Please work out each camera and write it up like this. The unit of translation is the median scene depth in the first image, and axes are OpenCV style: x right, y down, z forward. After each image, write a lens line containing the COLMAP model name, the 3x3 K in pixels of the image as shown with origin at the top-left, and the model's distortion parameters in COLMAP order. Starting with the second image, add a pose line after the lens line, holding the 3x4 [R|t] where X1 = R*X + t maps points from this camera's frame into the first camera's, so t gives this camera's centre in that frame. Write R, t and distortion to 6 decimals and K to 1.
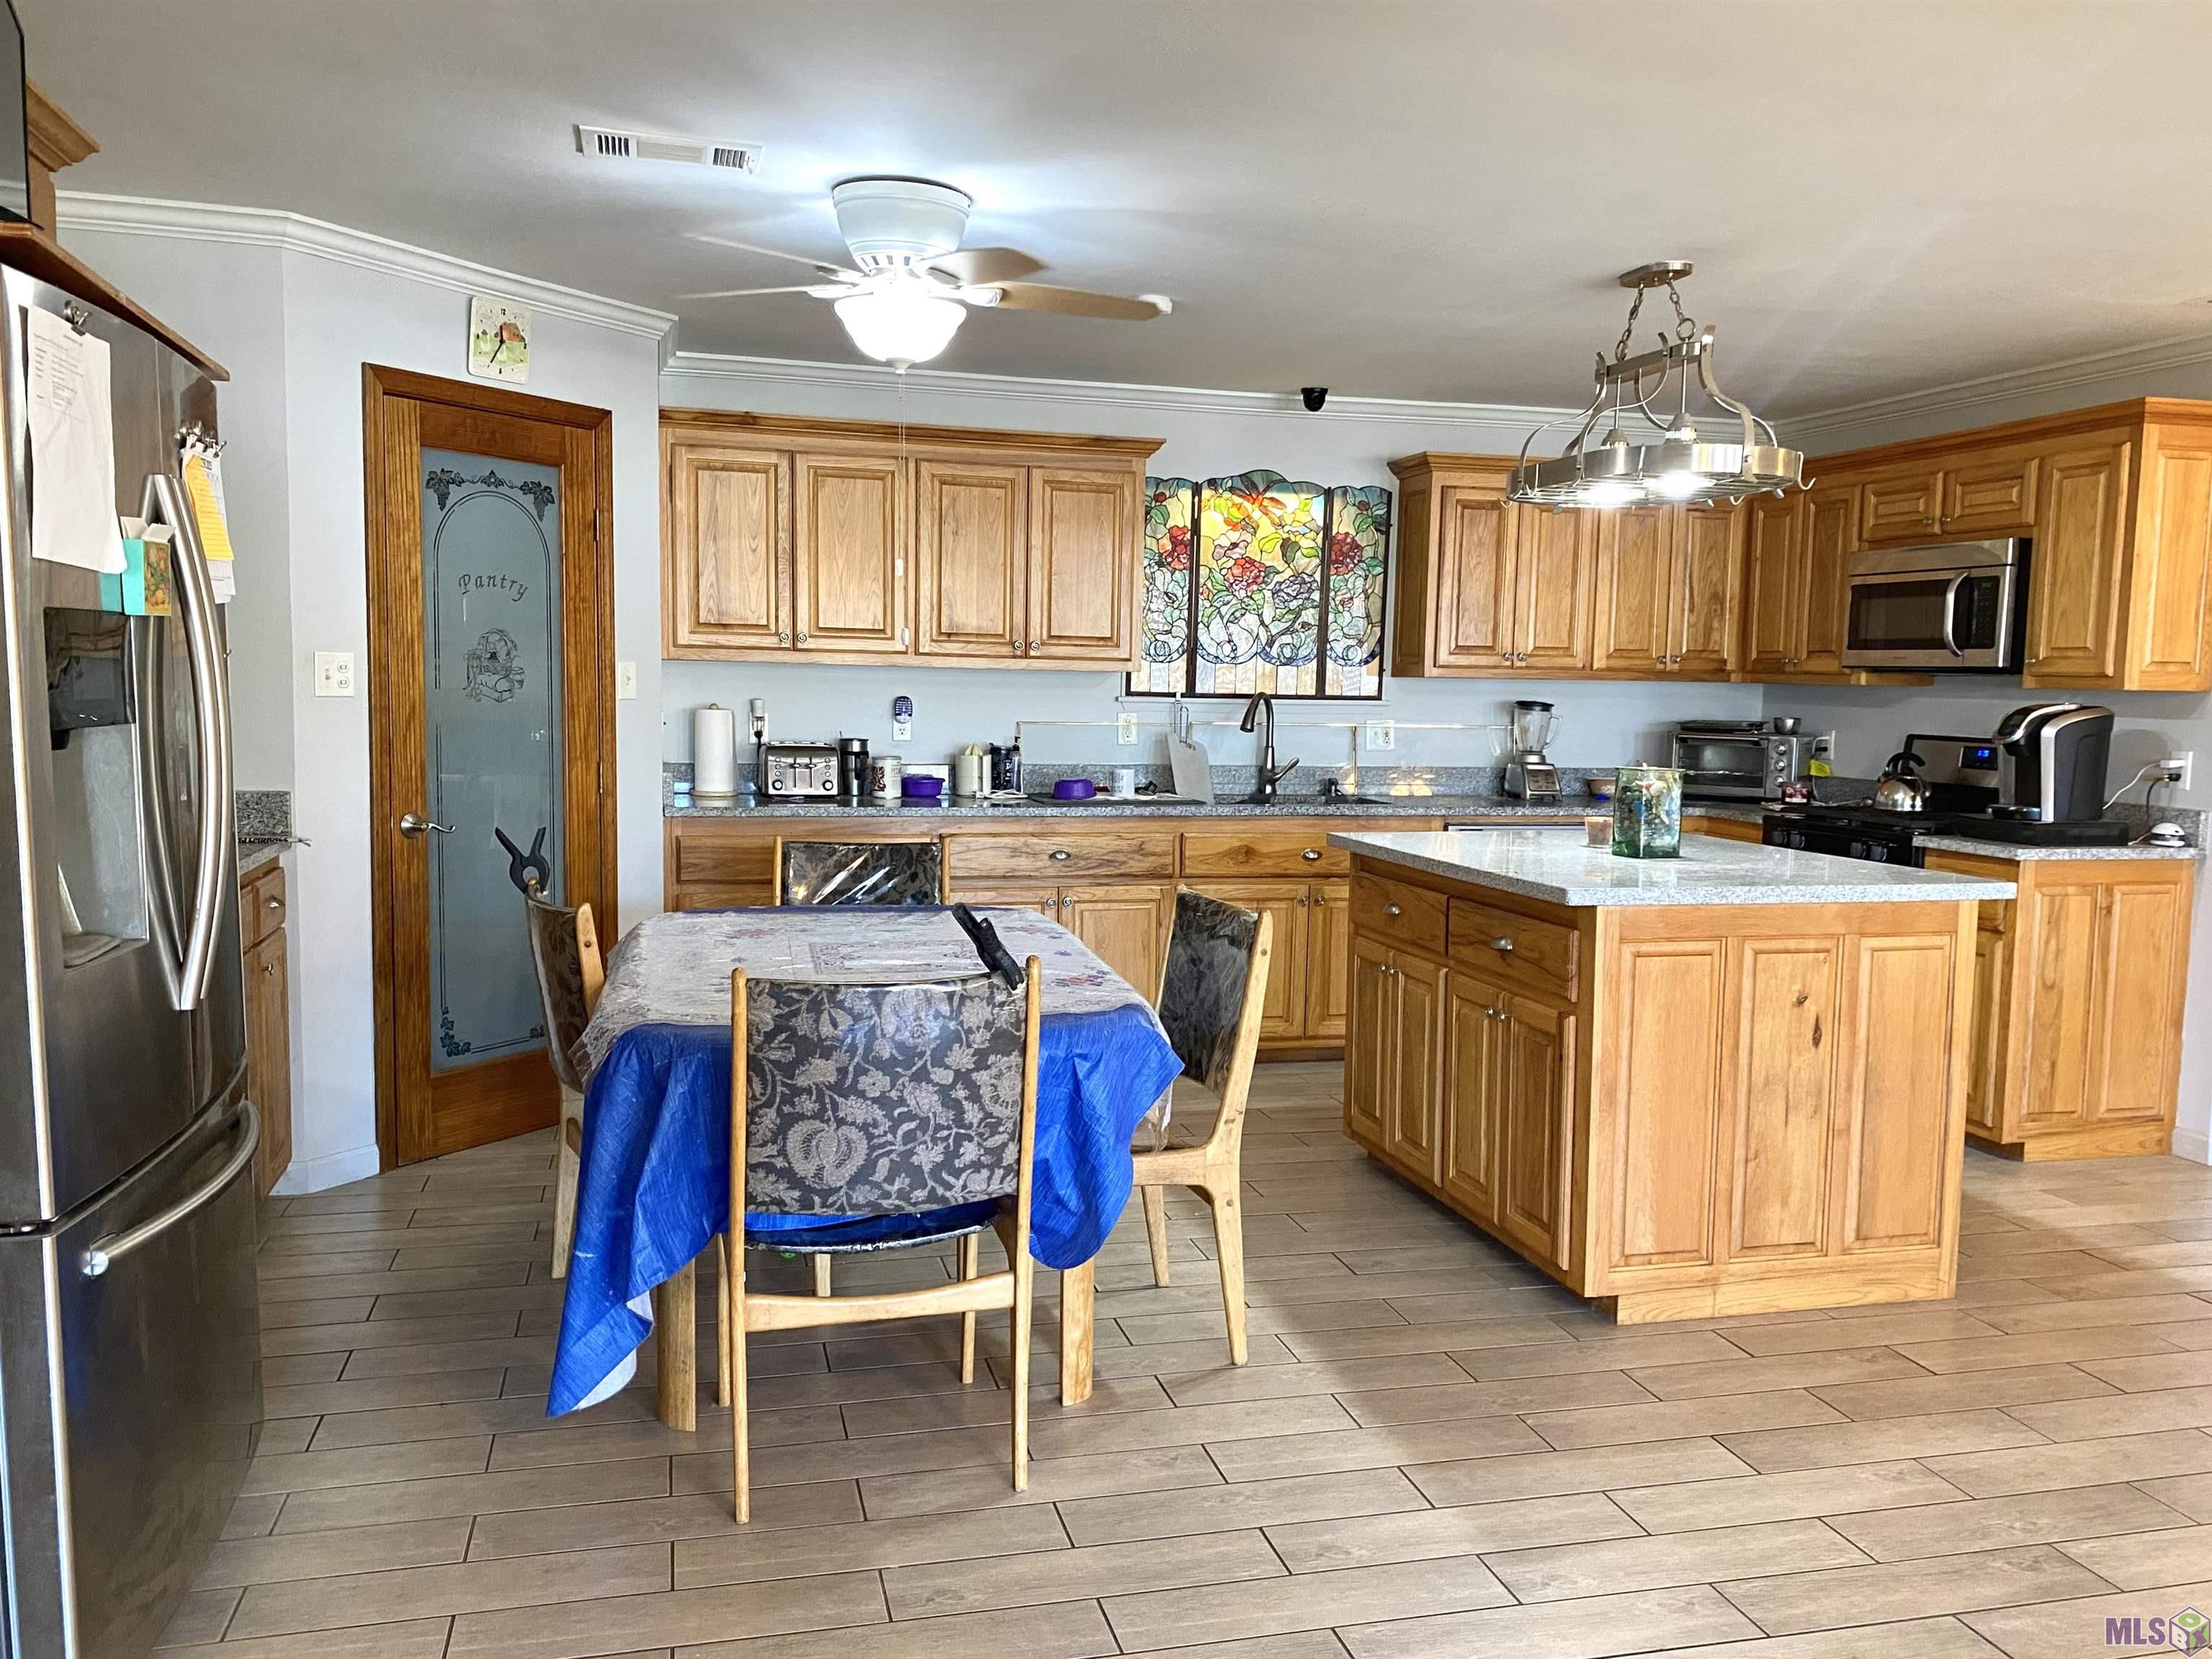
lens RADIAL K [[1727.0, 0, 1143.0], [0, 1727.0, 830.0], [0, 0, 1]] dist [0.107306, -0.211030]
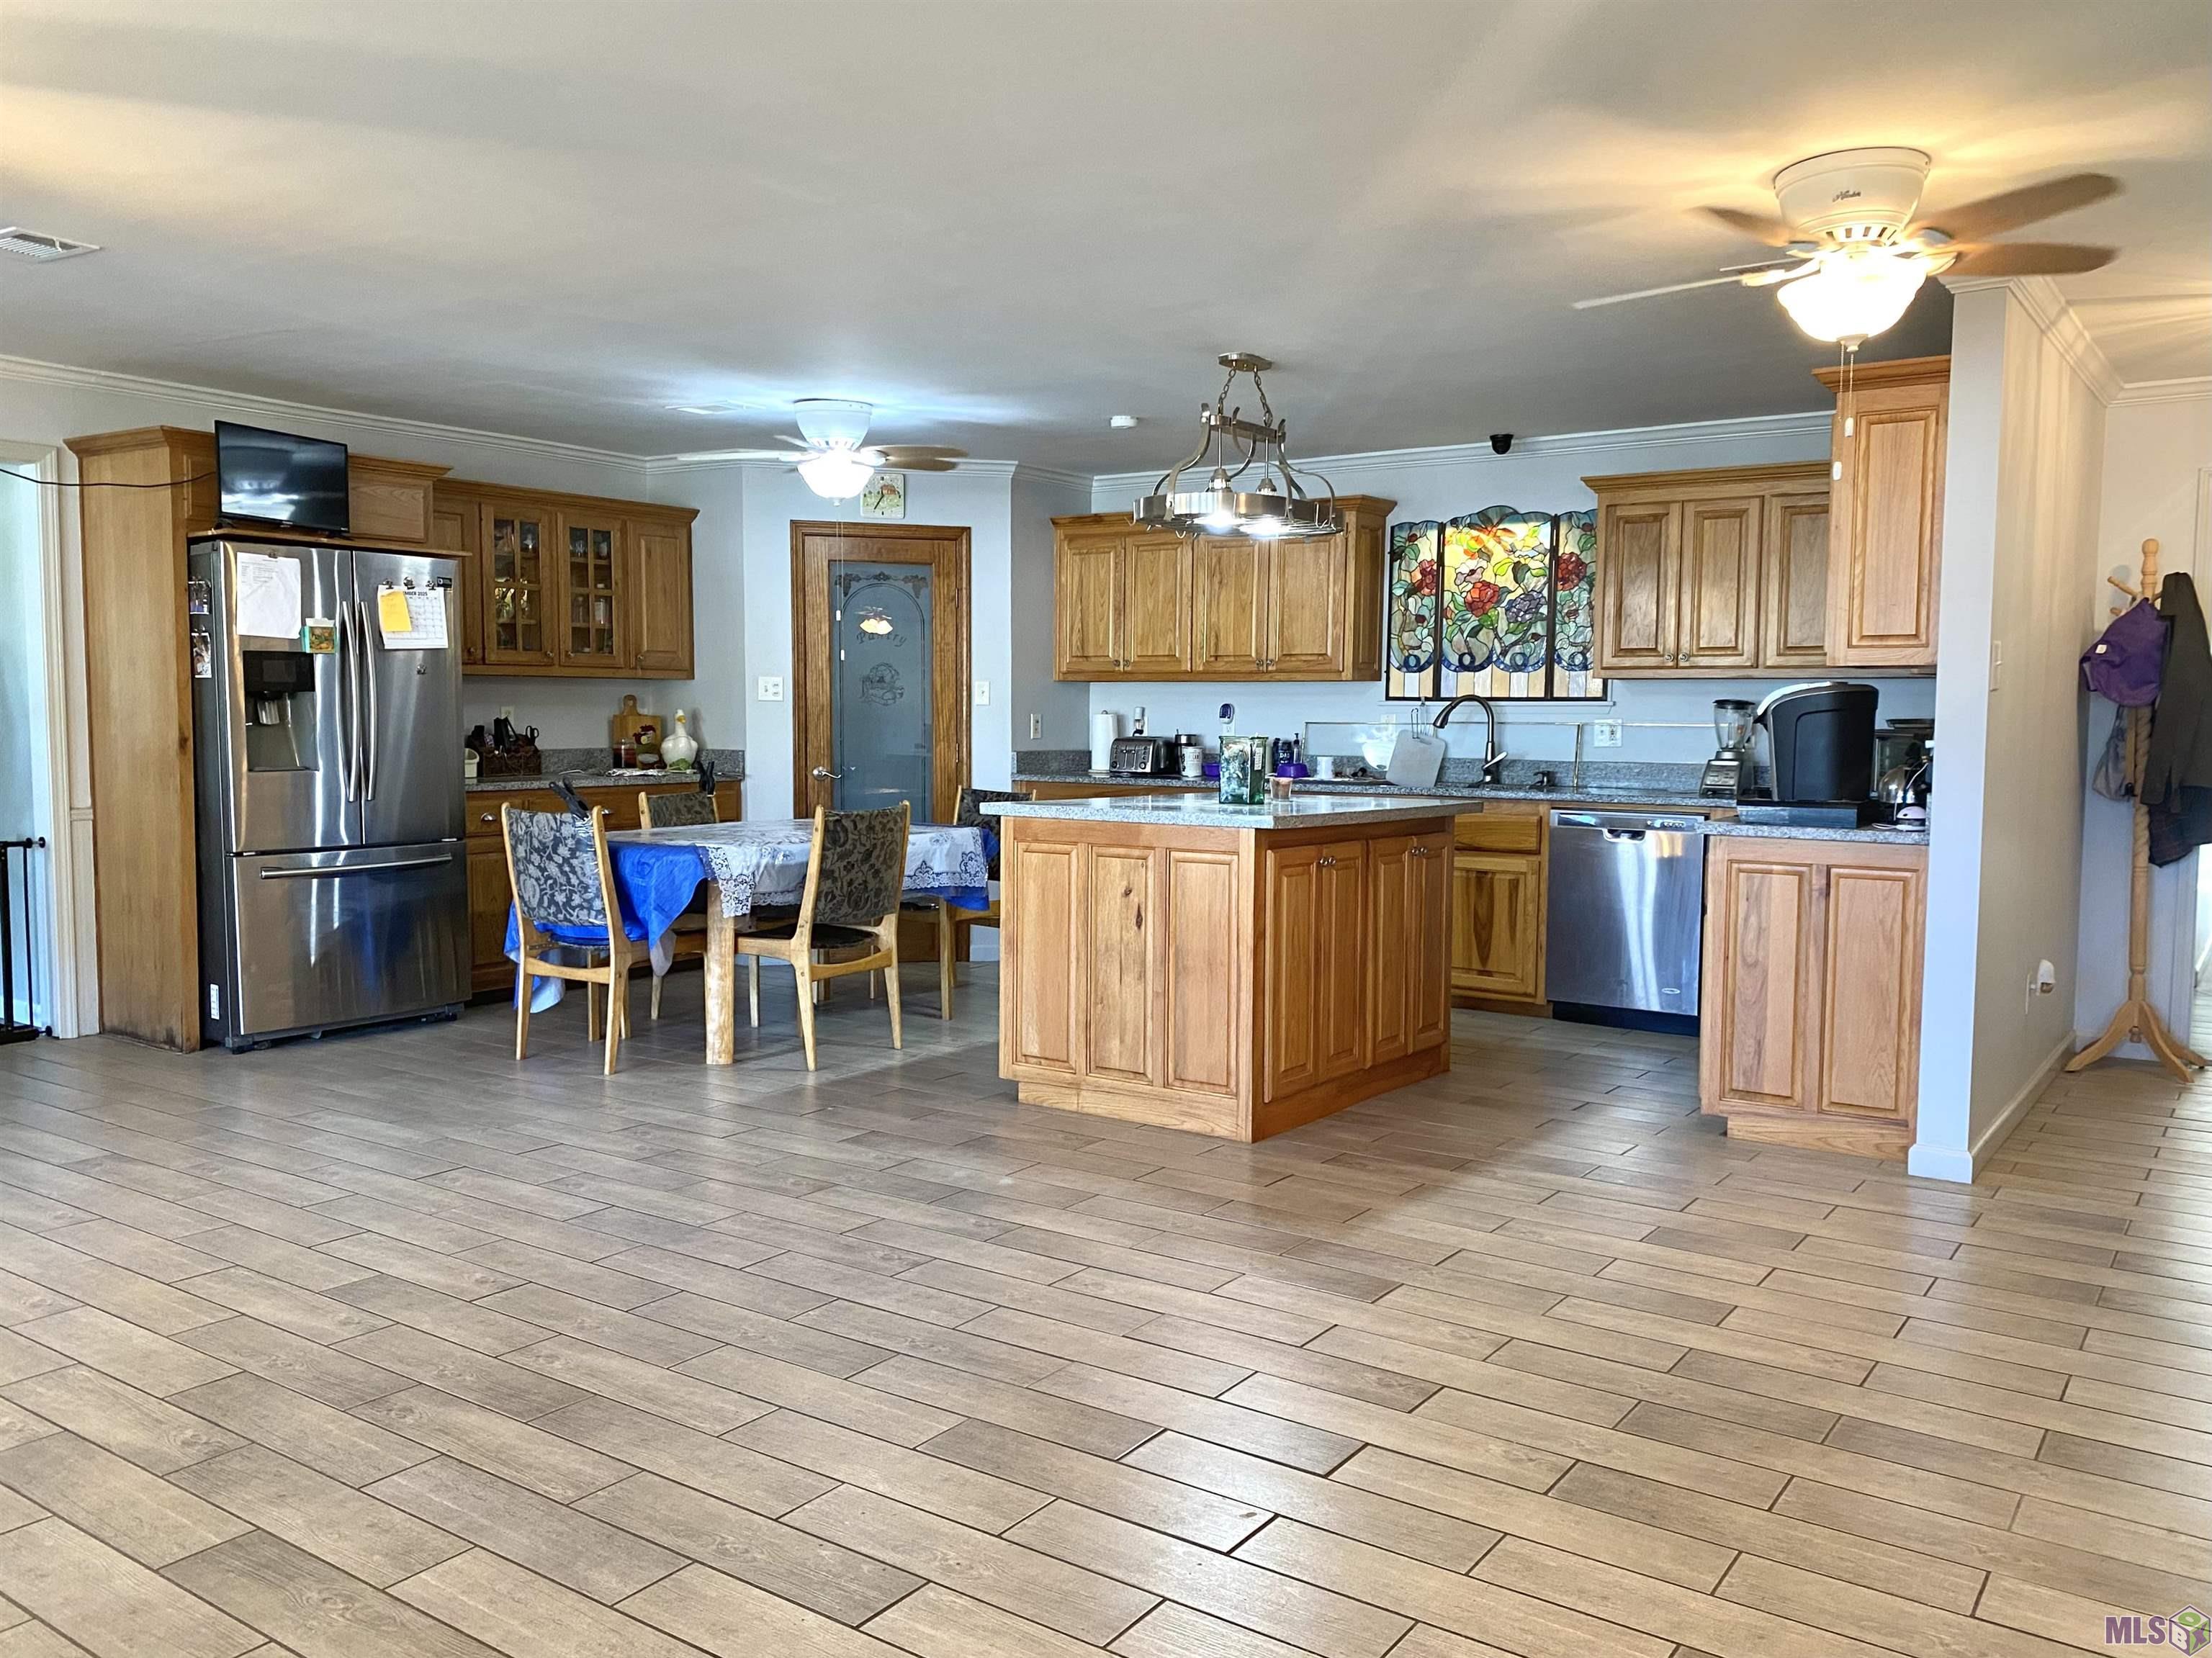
lens RADIAL K [[1726.9, 0, 1143.0], [0, 1726.9, 829.5], [0, 0, 1]] dist [0.107306, -0.211030]
pose [[0.653419, 0.037200, -0.756082, 1.027806], [-0.060911, 0.998137, -0.003531, 0.037192], [0.754542, 0.048361, 0.654467, 0.078703]]
